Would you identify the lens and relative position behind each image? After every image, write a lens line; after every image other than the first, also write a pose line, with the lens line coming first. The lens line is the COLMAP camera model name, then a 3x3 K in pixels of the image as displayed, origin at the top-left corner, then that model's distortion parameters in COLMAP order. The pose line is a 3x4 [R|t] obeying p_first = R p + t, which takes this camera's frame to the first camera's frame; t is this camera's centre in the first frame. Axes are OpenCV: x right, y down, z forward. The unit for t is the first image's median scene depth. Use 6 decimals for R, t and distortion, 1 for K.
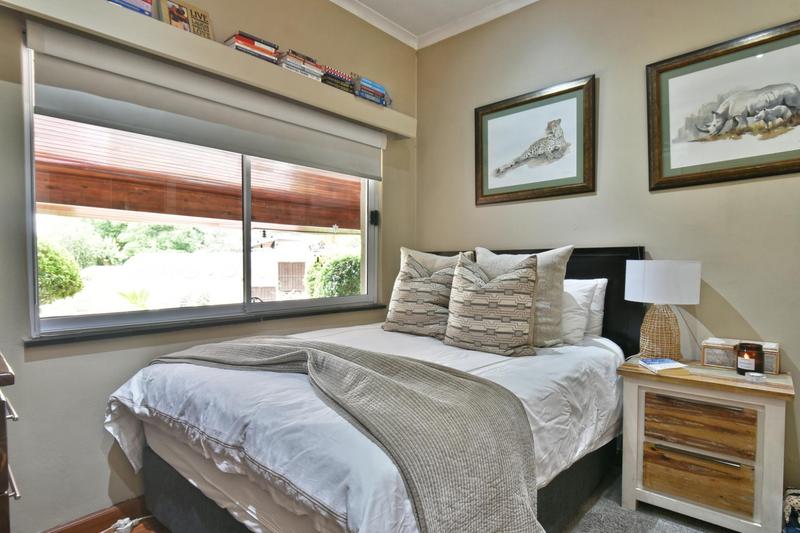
lens RADIAL K [[436.1, 0, 399.6], [0, 436.1, 276.1], [0, 0, 1]] dist [0.025122, -0.021819]
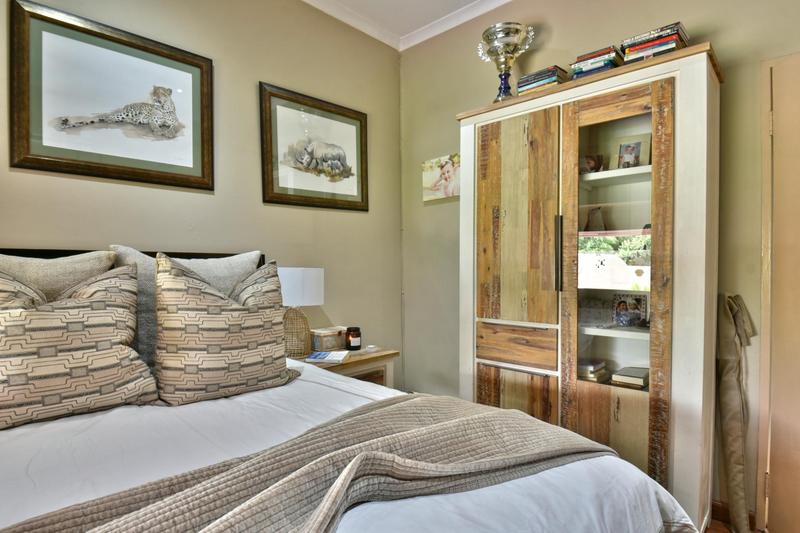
lens RADIAL K [[436.1, 0, 399.6], [0, 436.1, 276.1], [0, 0, 1]] dist [0.025122, -0.021819]
pose [[0.036122, -0.013771, 0.999252, -0.490211], [0.031283, 0.999431, 0.012642, -0.020040], [-0.998858, 0.030803, 0.036533, 0.661809]]
